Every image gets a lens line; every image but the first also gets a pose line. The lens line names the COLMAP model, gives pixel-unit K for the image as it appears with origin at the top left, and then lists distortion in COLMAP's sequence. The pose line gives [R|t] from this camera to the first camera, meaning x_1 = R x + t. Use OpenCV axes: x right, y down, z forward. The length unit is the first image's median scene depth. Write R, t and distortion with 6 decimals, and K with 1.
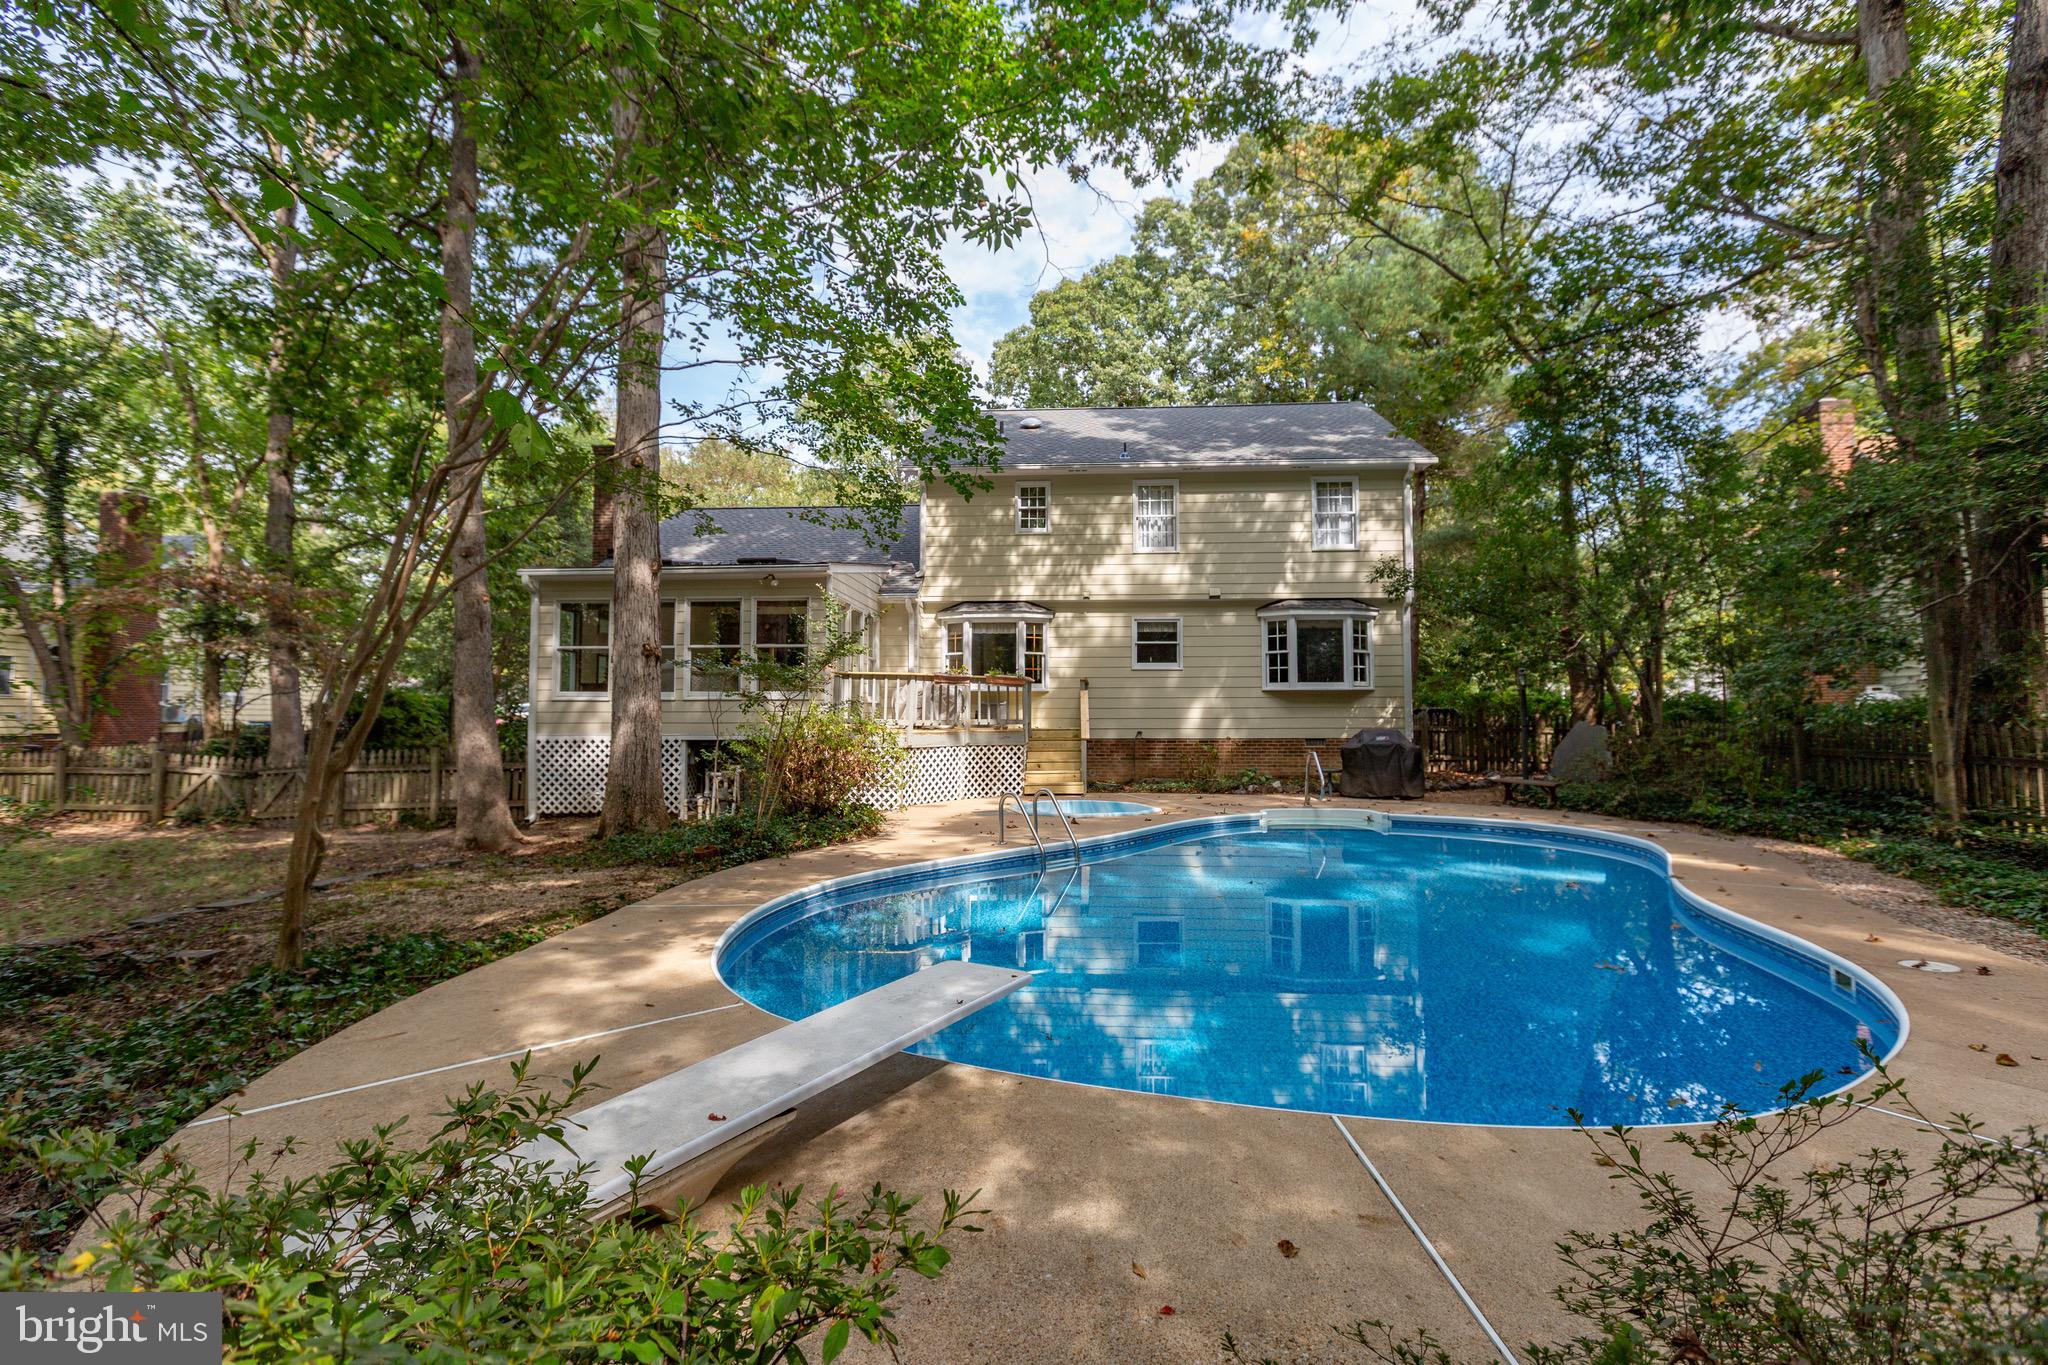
lens RADIAL K [[923.5, 0, 1021.6], [0, 923.5, 690.7], [0, 0, 1]] dist [-0.001269, -0.000215]
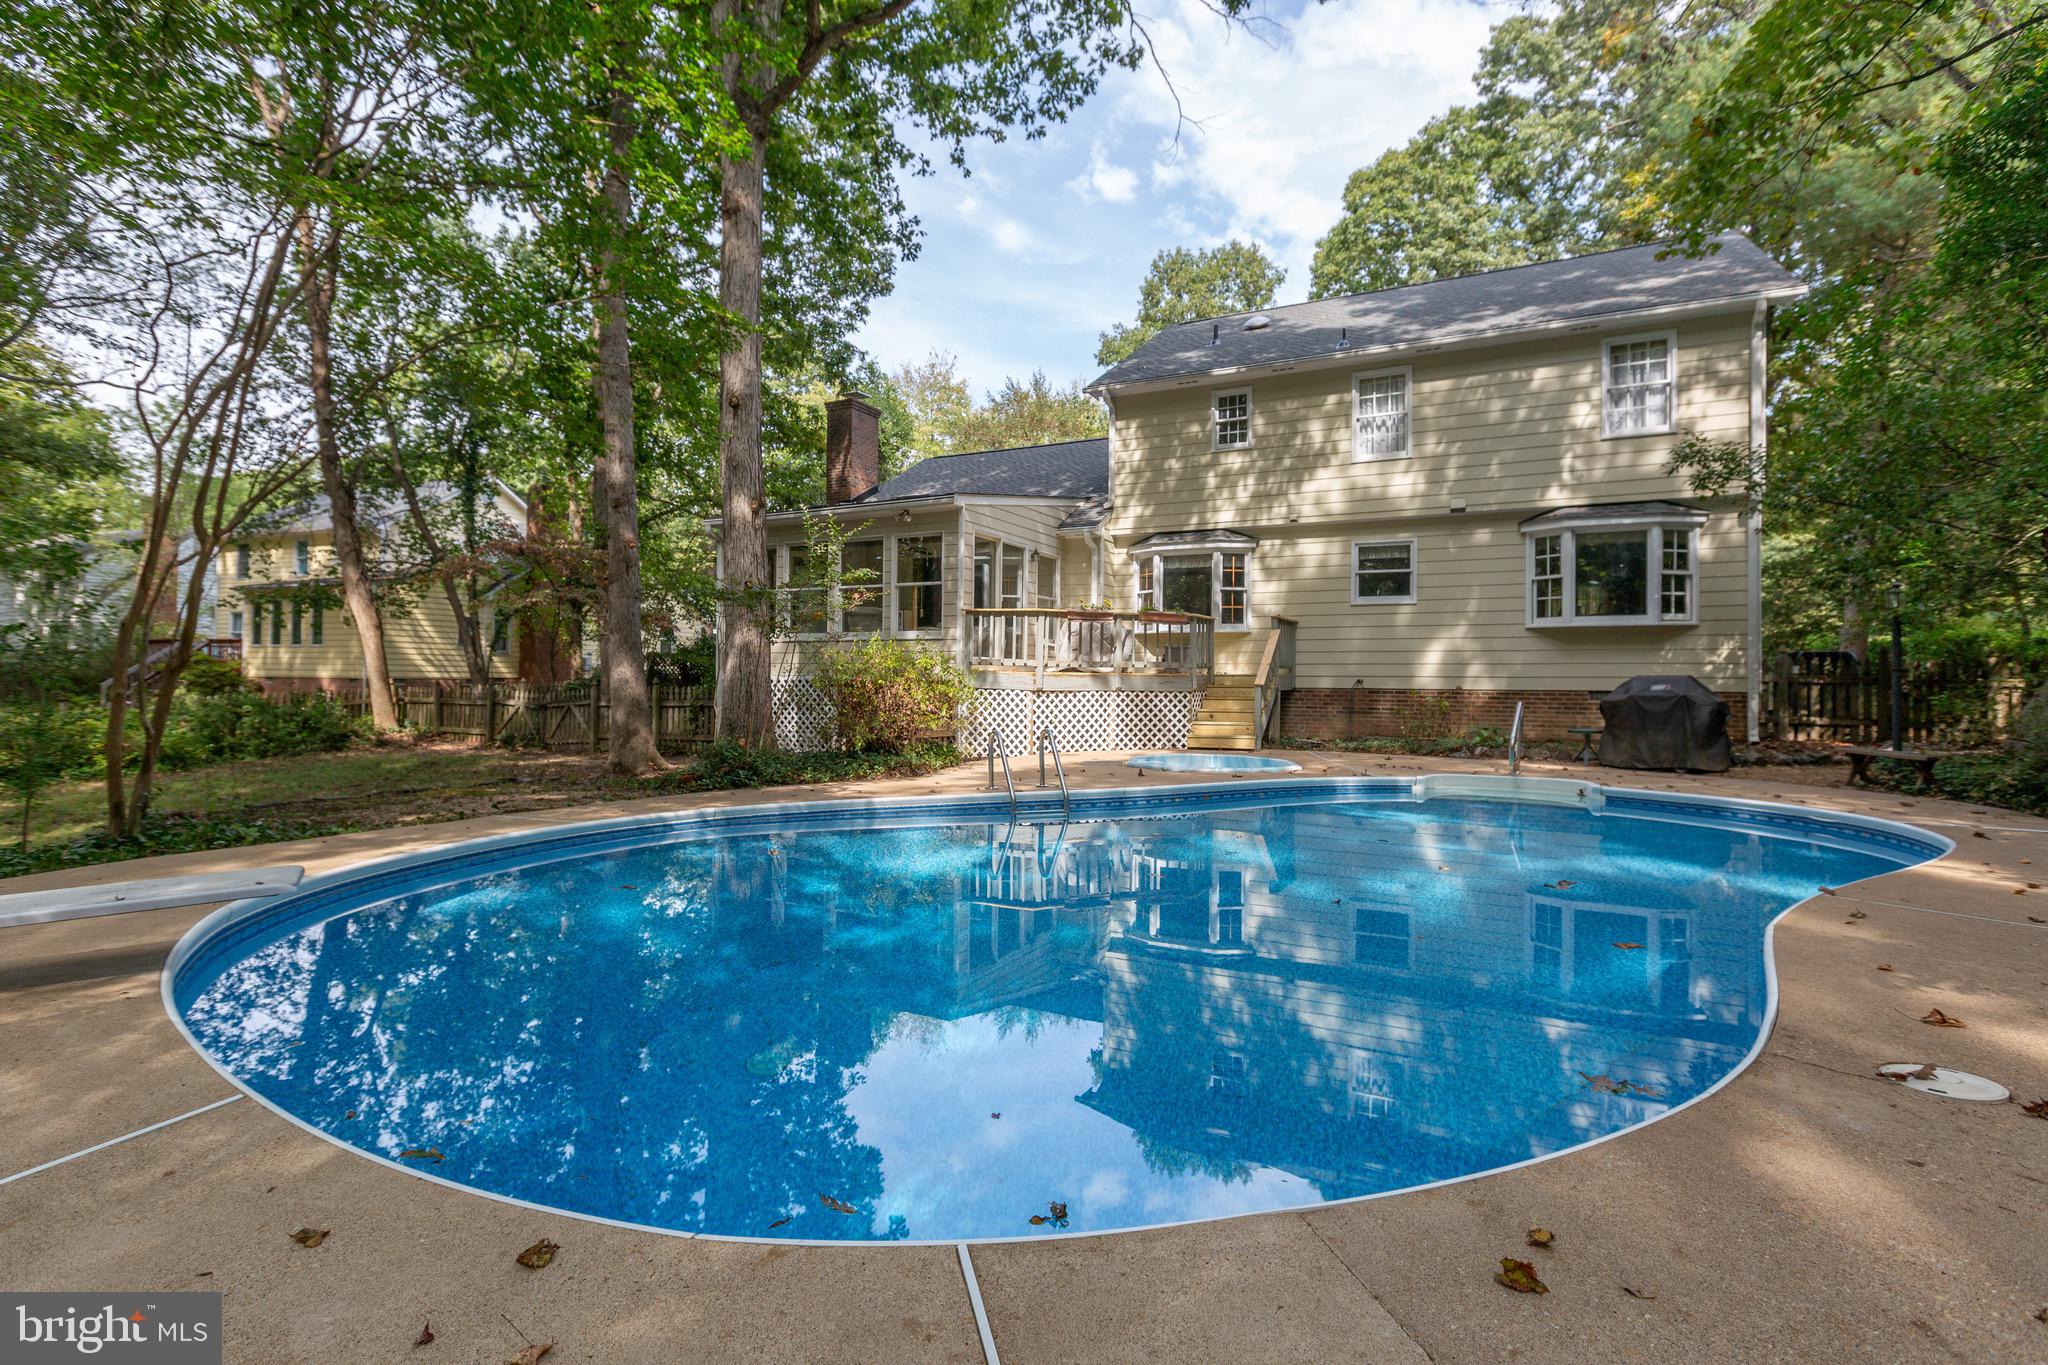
lens RADIAL K [[961.4, 0, 1024.0], [0, 961.4, 682.5], [0, 0, 1]] dist [0.013576, 0.000079]
pose [[0.918555, 0.010916, -0.395142, 0.193808], [0.002014, 0.999476, 0.032294, 0.018482], [0.395288, -0.030460, 0.918052, 0.090398]]
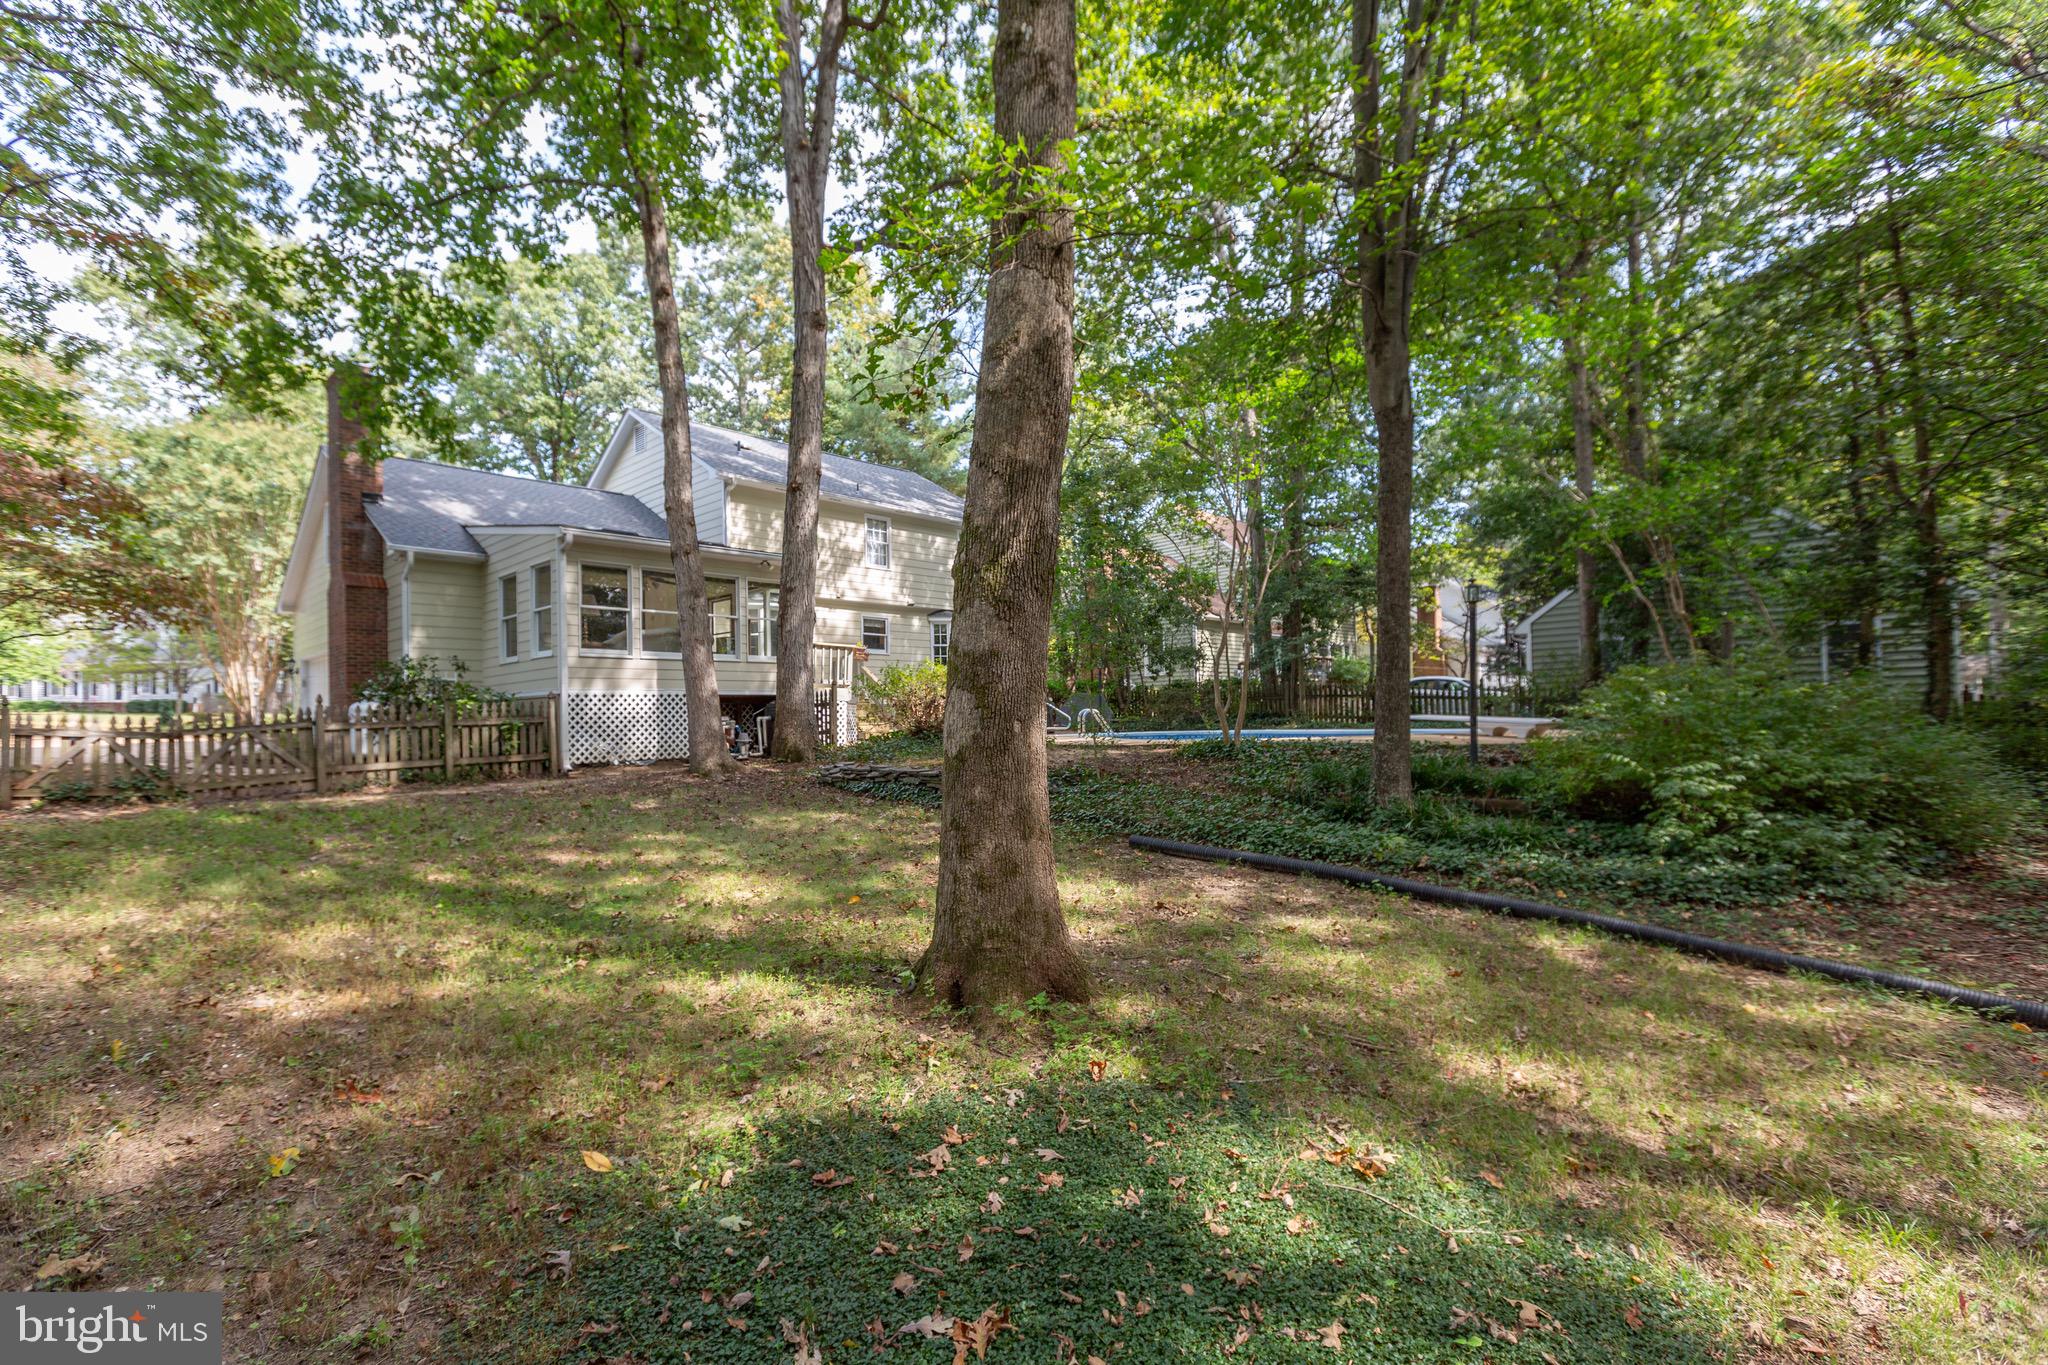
lens RADIAL K [[923.5, 0, 1021.6], [0, 923.5, 690.7], [0, 0, 1]] dist [-0.001269, -0.000215]
pose [[0.625088, 0.010327, 0.780486, -0.802469], [-0.000743, 0.999920, -0.012636, 0.049990], [-0.780554, 0.007319, 0.625046, -0.033638]]
